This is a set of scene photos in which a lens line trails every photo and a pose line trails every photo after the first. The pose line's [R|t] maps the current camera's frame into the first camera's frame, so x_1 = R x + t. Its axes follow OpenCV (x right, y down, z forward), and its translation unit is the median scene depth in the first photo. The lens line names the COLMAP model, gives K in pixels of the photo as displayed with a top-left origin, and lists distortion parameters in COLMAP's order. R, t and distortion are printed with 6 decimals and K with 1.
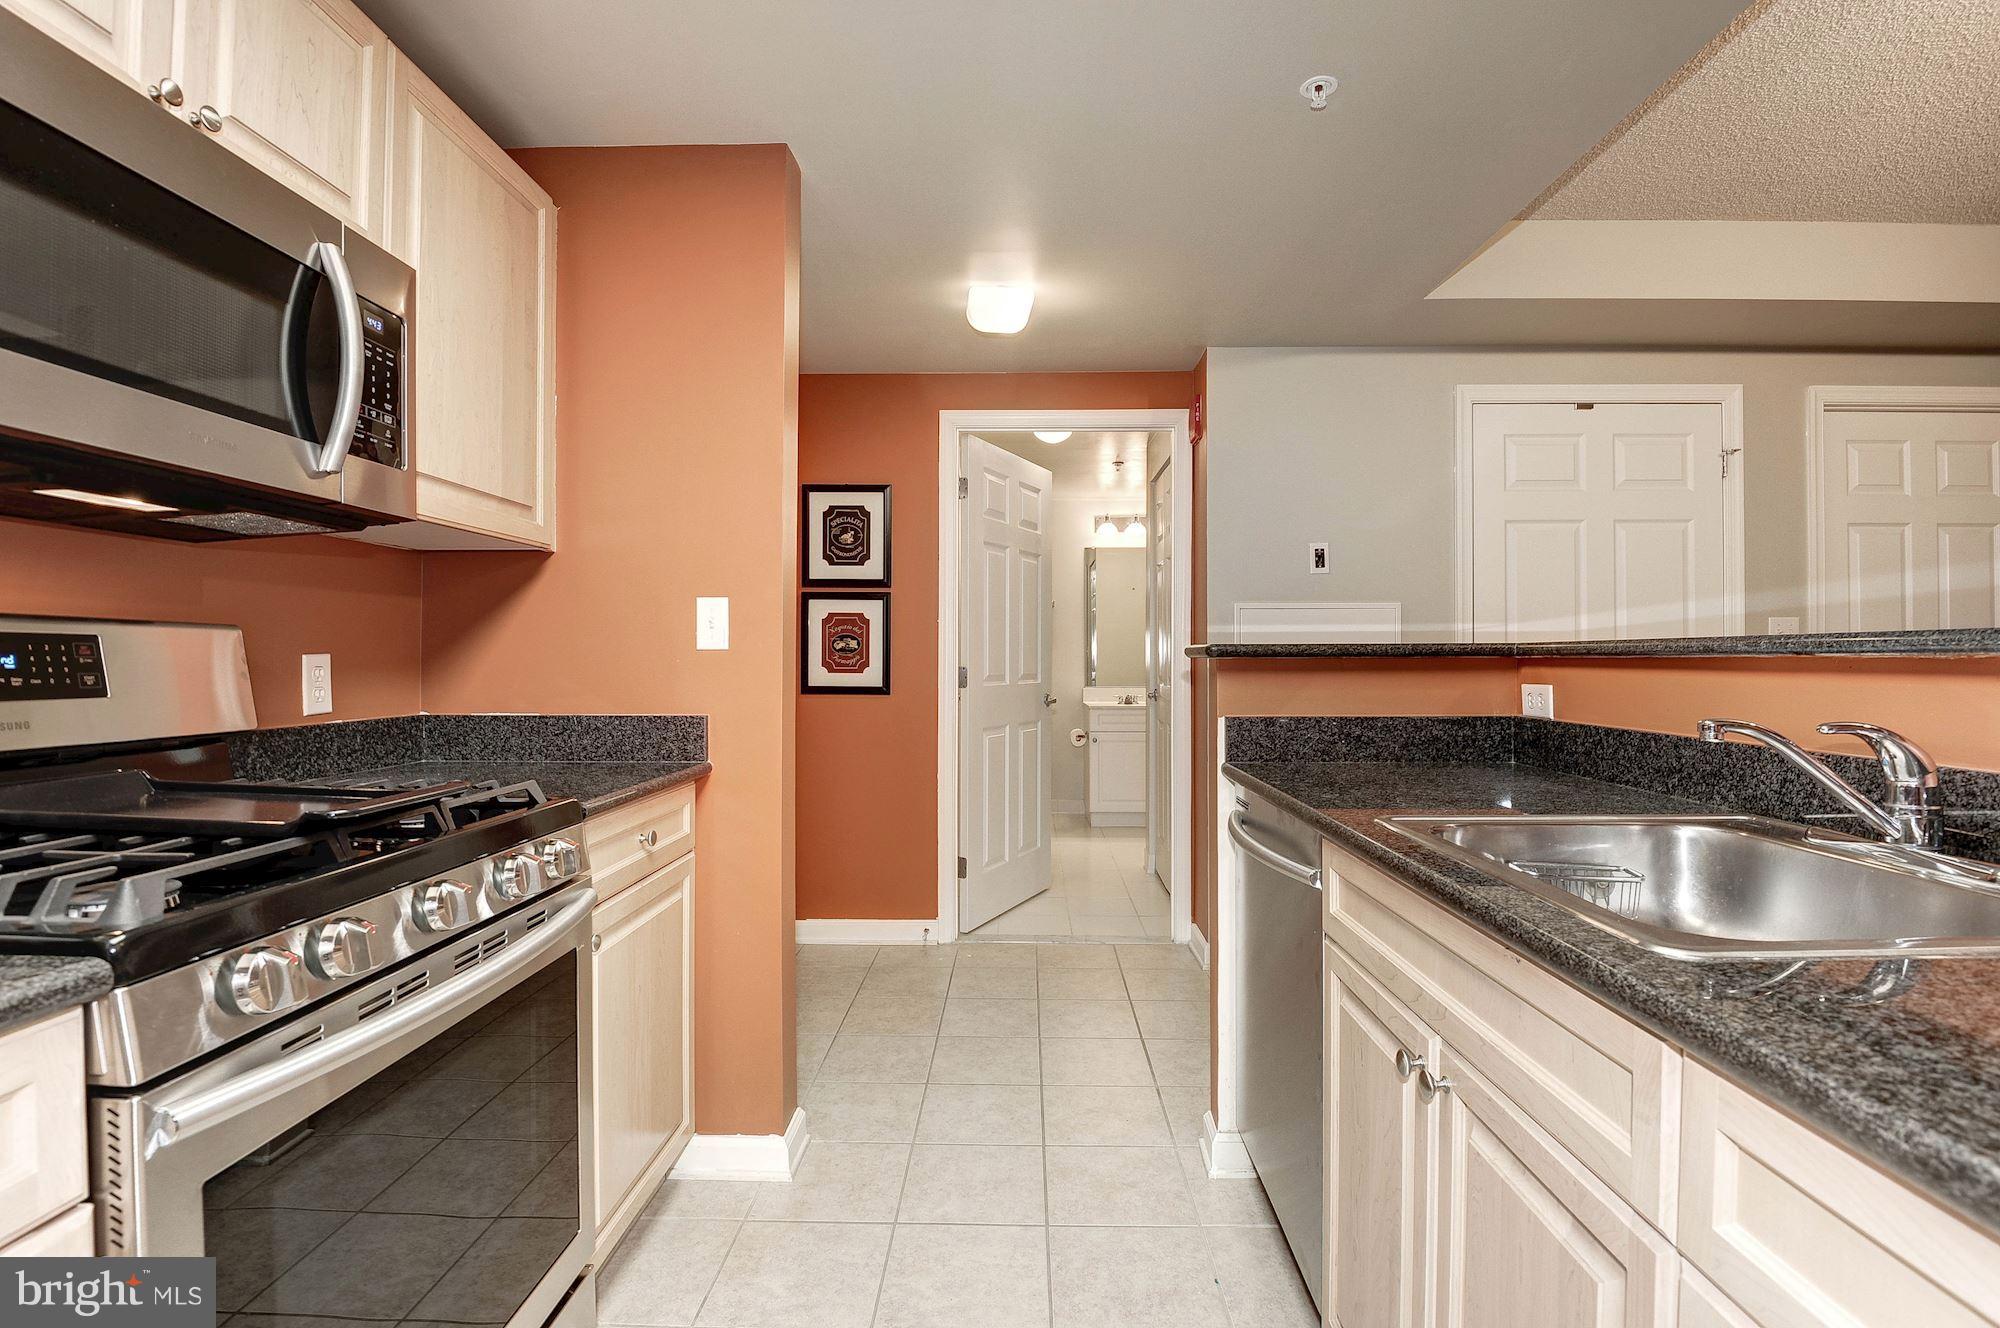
lens RADIAL K [[976.3, 0, 954.2], [0, 976.3, 658.0], [0, 0, 1]] dist [-0.000274, -0.014841]
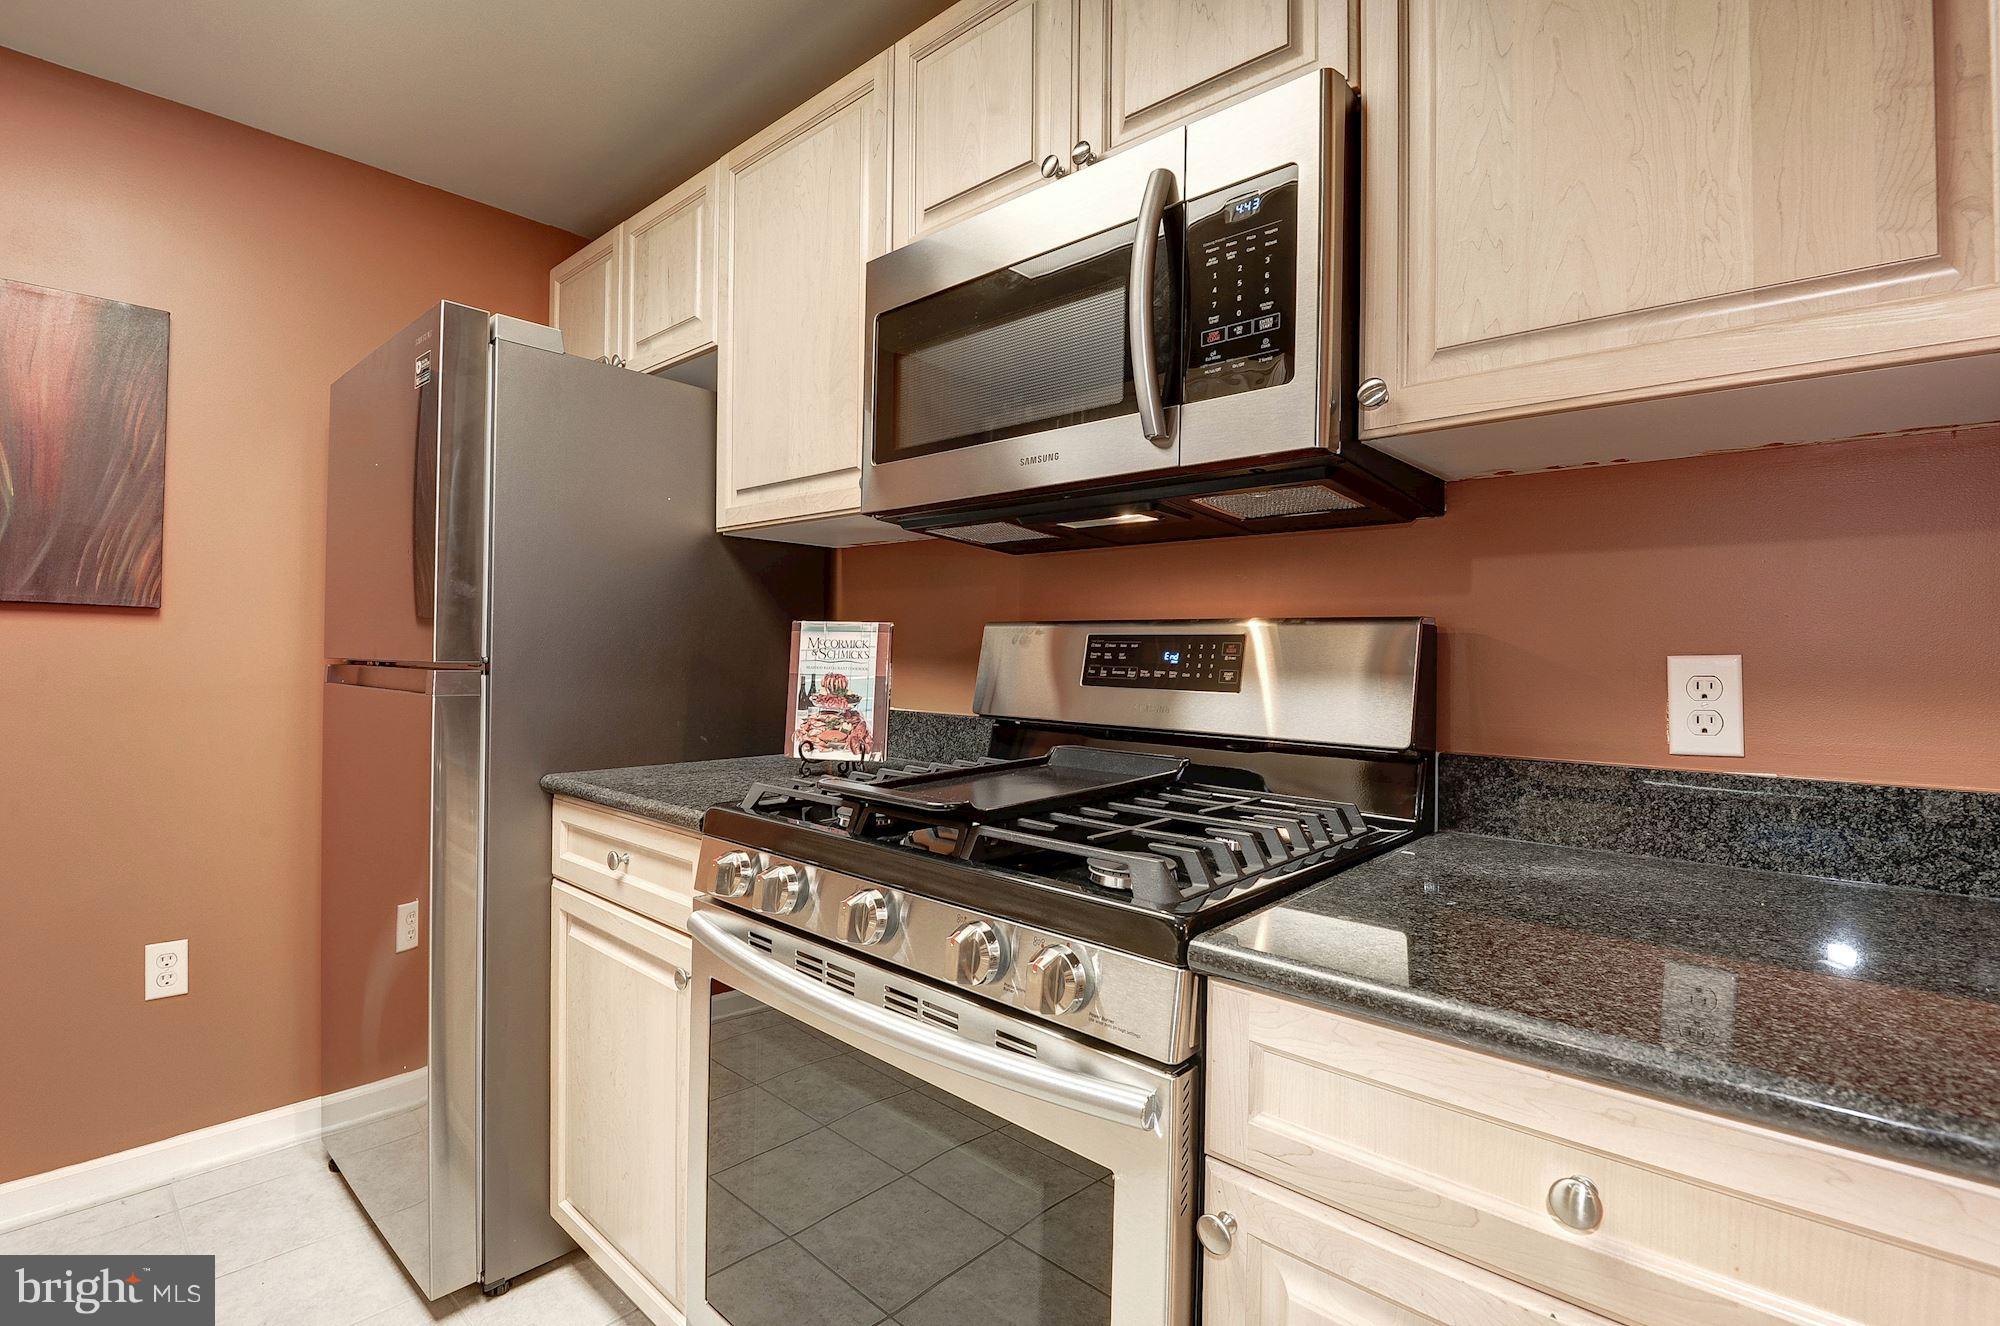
lens RADIAL K [[919.6, 0, 1031.6], [0, 919.6, 657.6], [0, 0, 1]] dist [0.010016, -0.026113]
pose [[-0.602837, -0.005690, -0.797844, 0.068113], [-0.012989, 0.999912, 0.002682, 0.001761], [0.797759, 0.011980, -0.602858, 1.400920]]
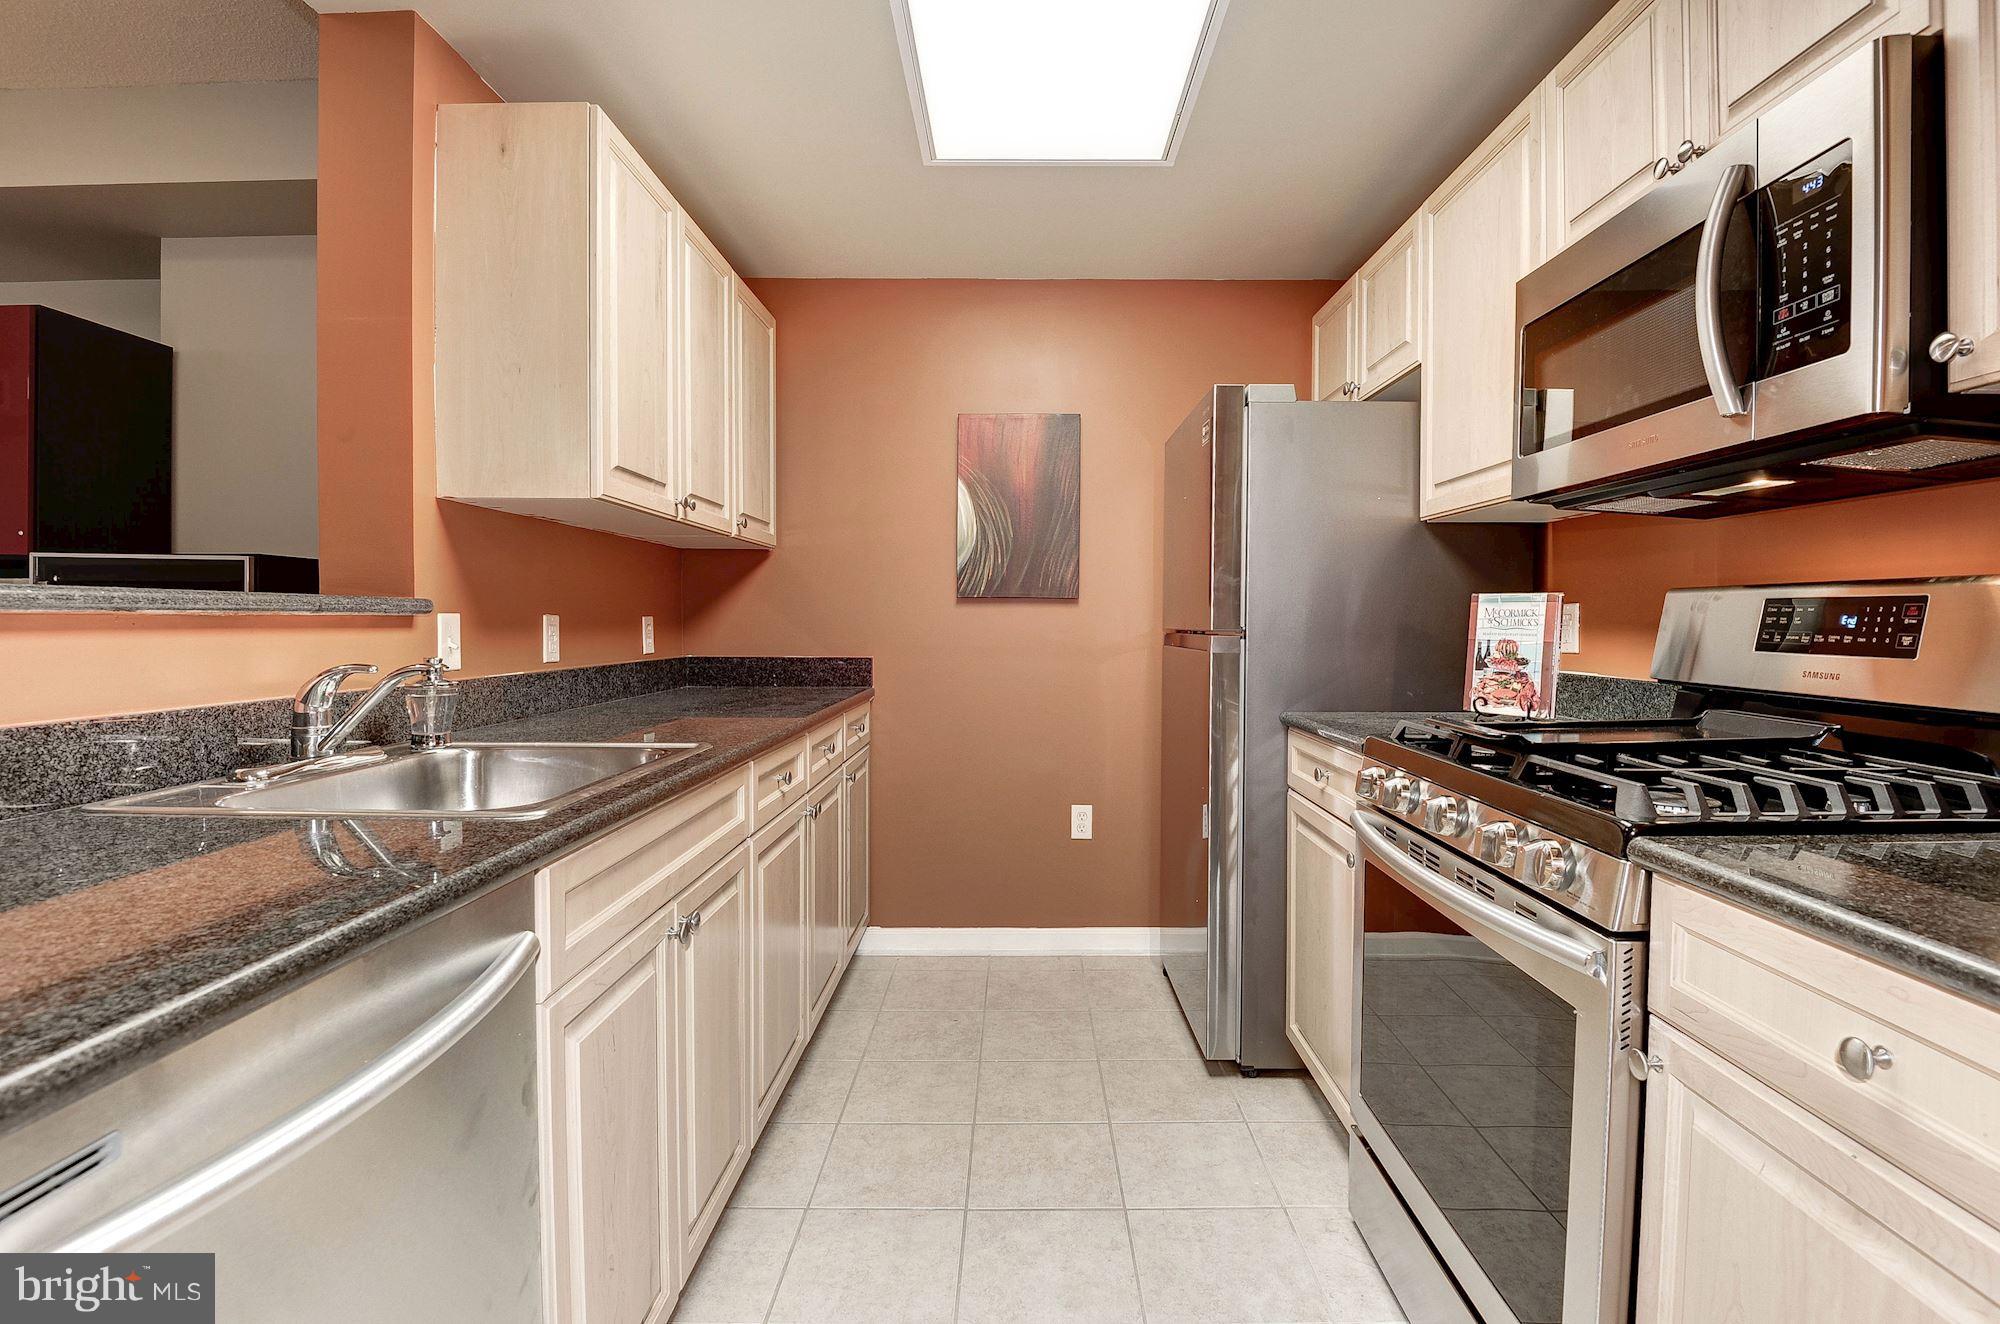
lens RADIAL K [[946.6, 0, 1000.9], [0, 946.6, 647.6], [0, 0, 1]] dist [0.000282, -0.019353]
pose [[-0.998320, -0.000423, -0.057942, 0.097655], [-0.001972, 0.999642, 0.026683, 0.005782], [0.057910, 0.026752, -0.997963, 1.846200]]
